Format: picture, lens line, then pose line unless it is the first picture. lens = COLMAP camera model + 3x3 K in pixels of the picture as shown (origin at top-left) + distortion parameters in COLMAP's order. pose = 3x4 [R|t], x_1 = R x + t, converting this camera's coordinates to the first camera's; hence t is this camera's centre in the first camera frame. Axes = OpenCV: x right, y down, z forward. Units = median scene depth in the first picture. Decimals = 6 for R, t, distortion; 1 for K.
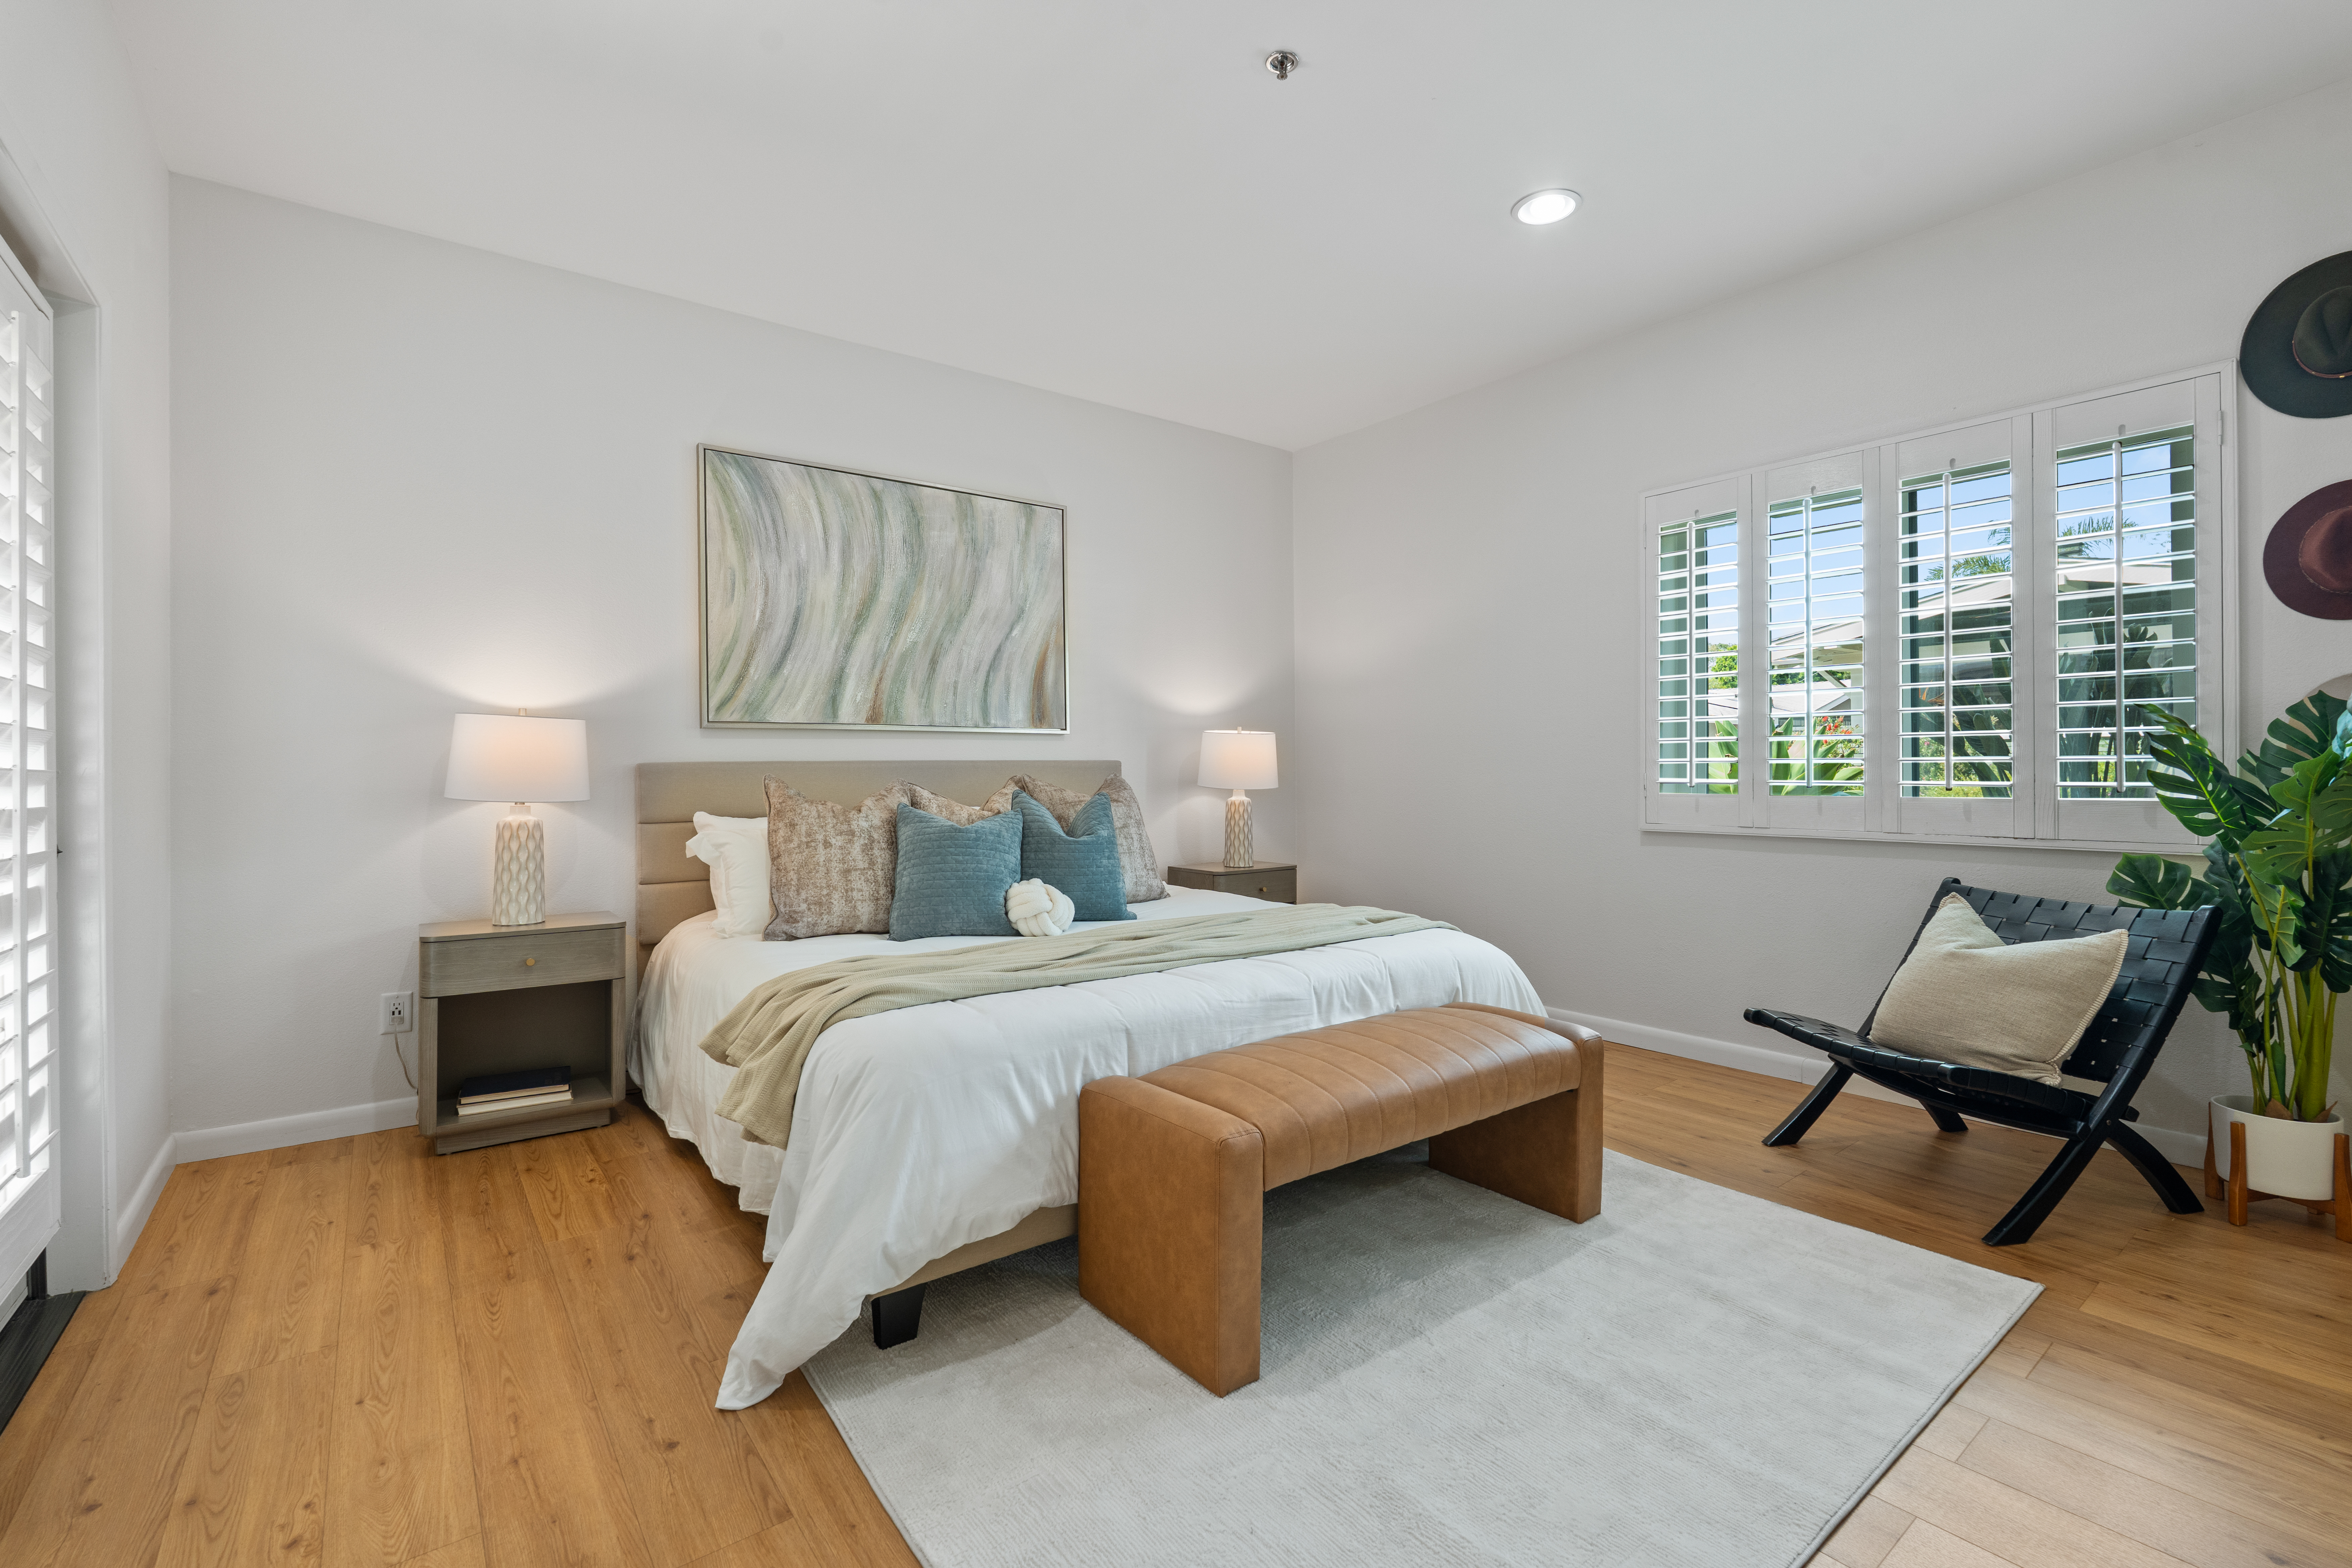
lens RADIAL K [[1034.4, 0, 1160.6], [0, 1034.4, 776.4], [0, 0, 1]] dist [-0.005401, 0.000190]
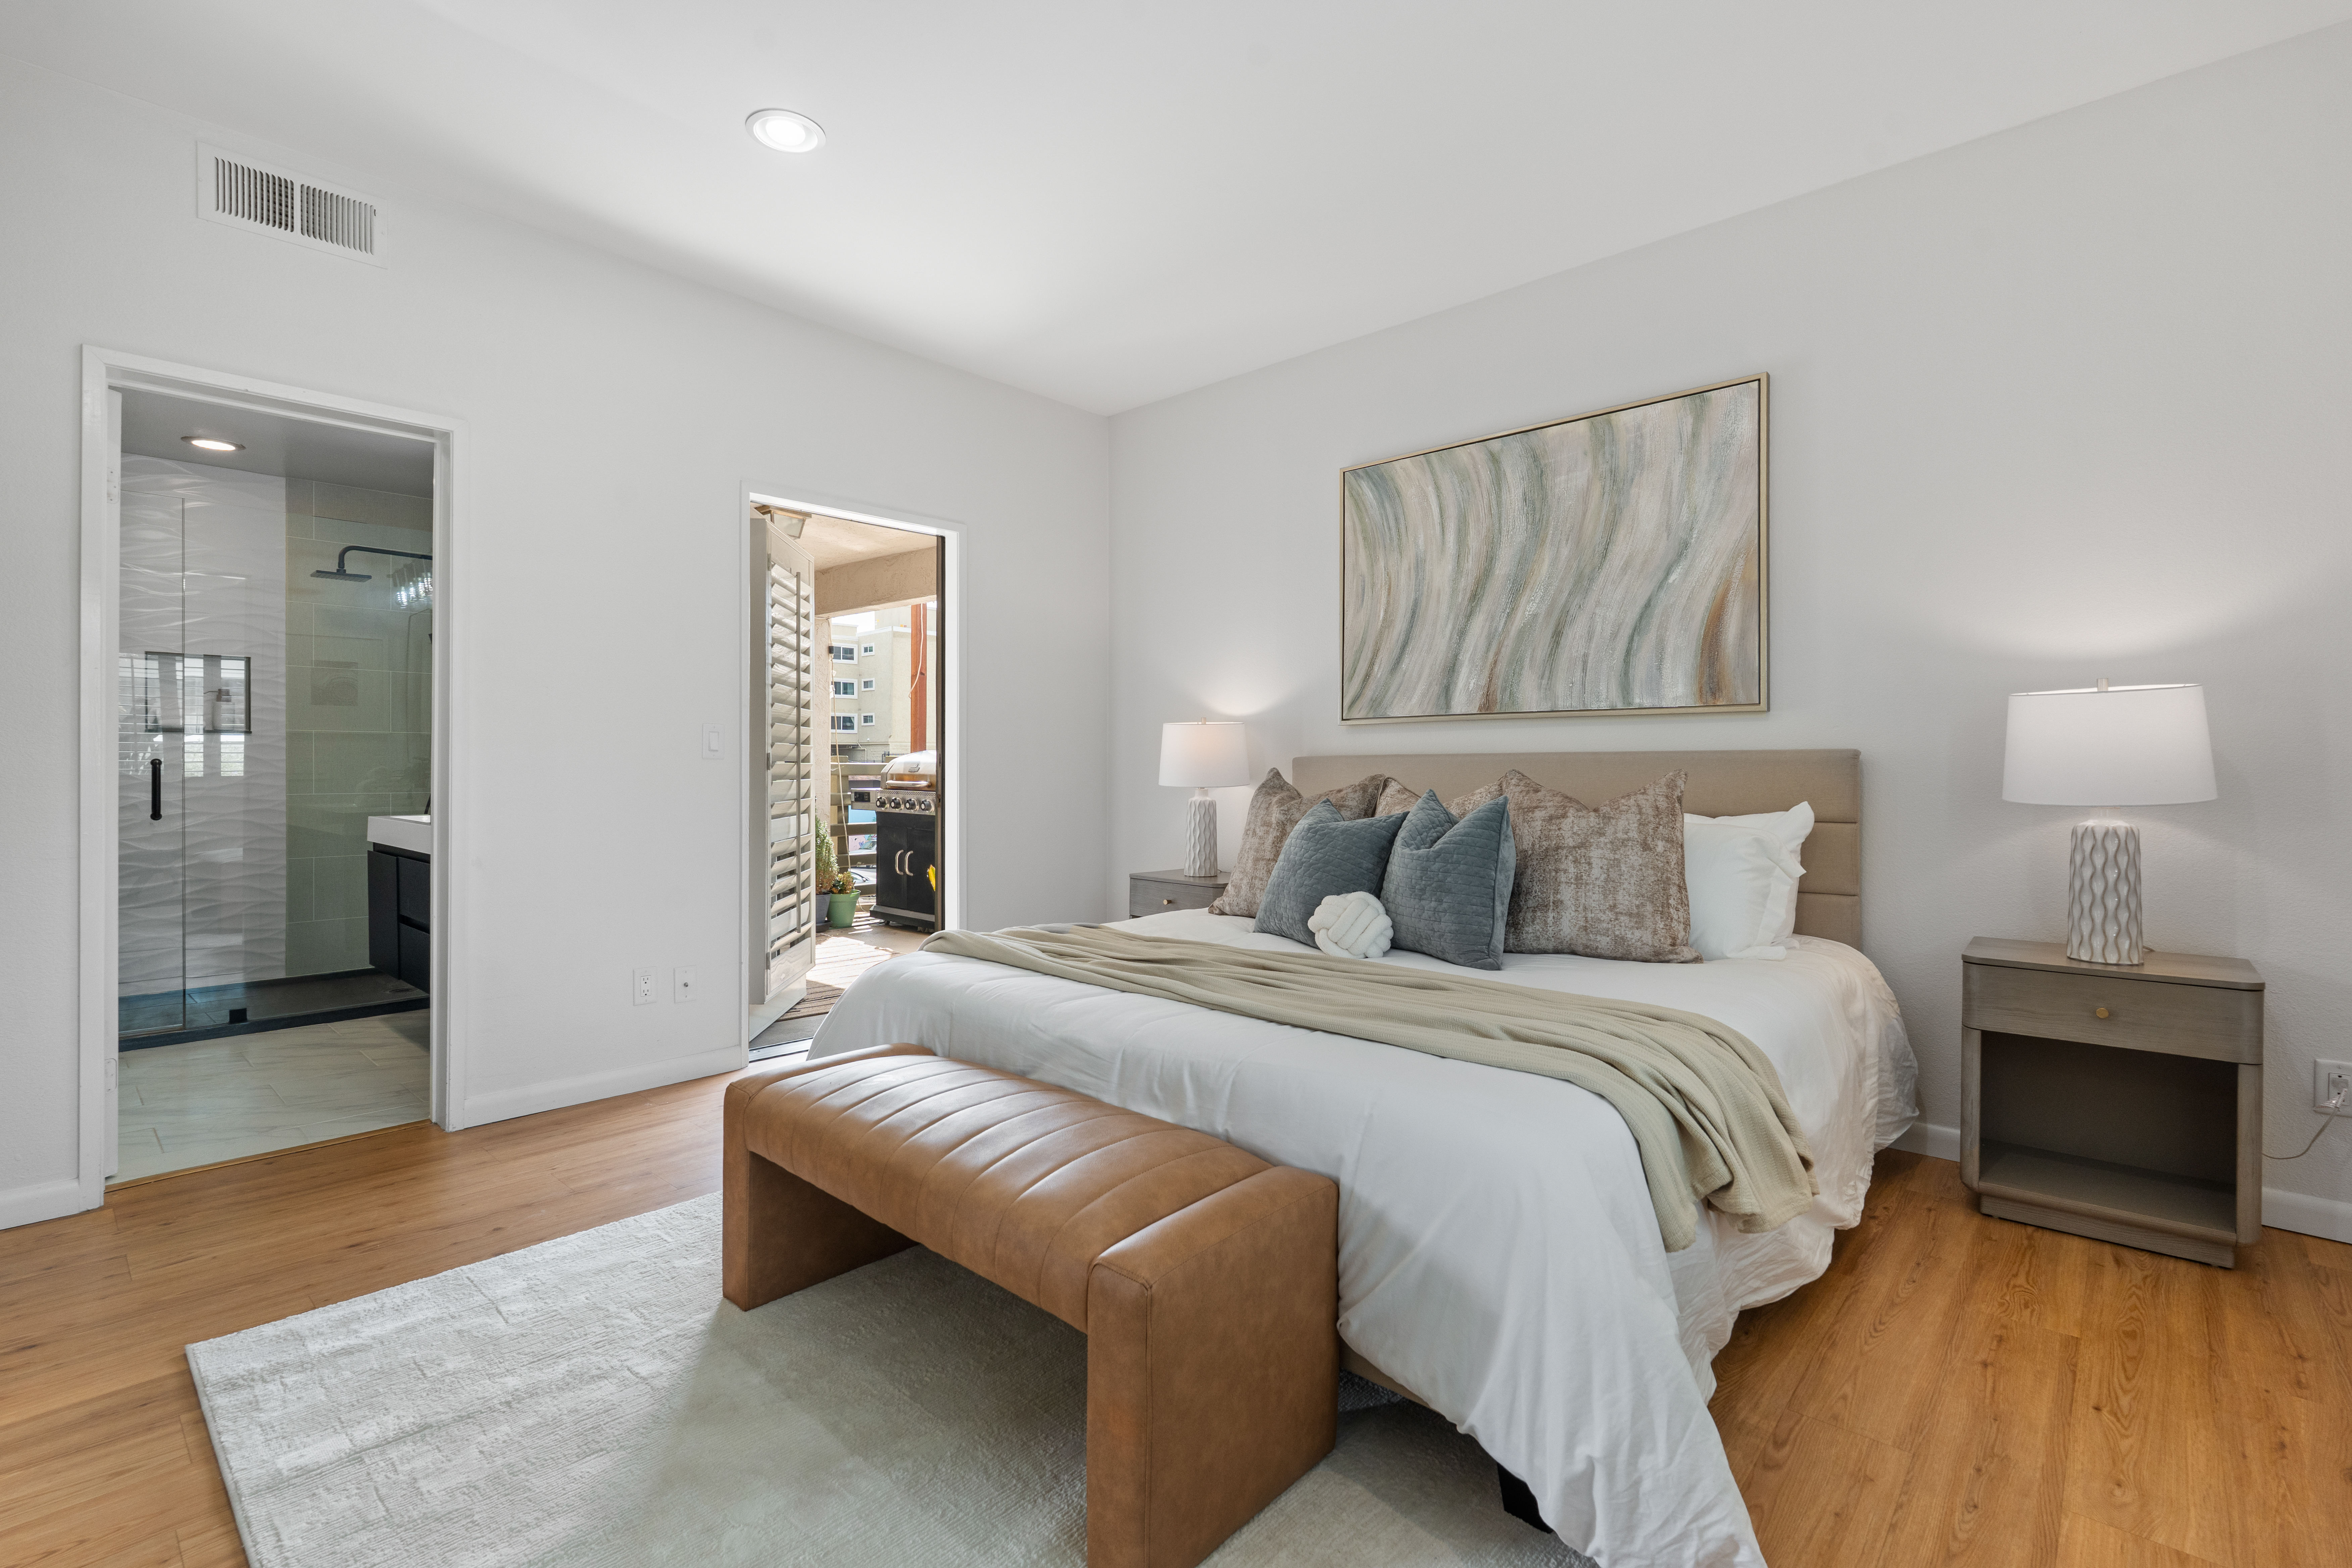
lens RADIAL K [[1034.4, 0, 1163.0], [0, 1034.4, 770.5], [0, 0, 1]] dist [-0.005401, 0.000190]
pose [[0.180810, 0.002705, -0.983514, 0.549357], [-0.018902, 0.999821, -0.000725, 0.005100], [0.983336, 0.018722, 0.180829, 0.554007]]
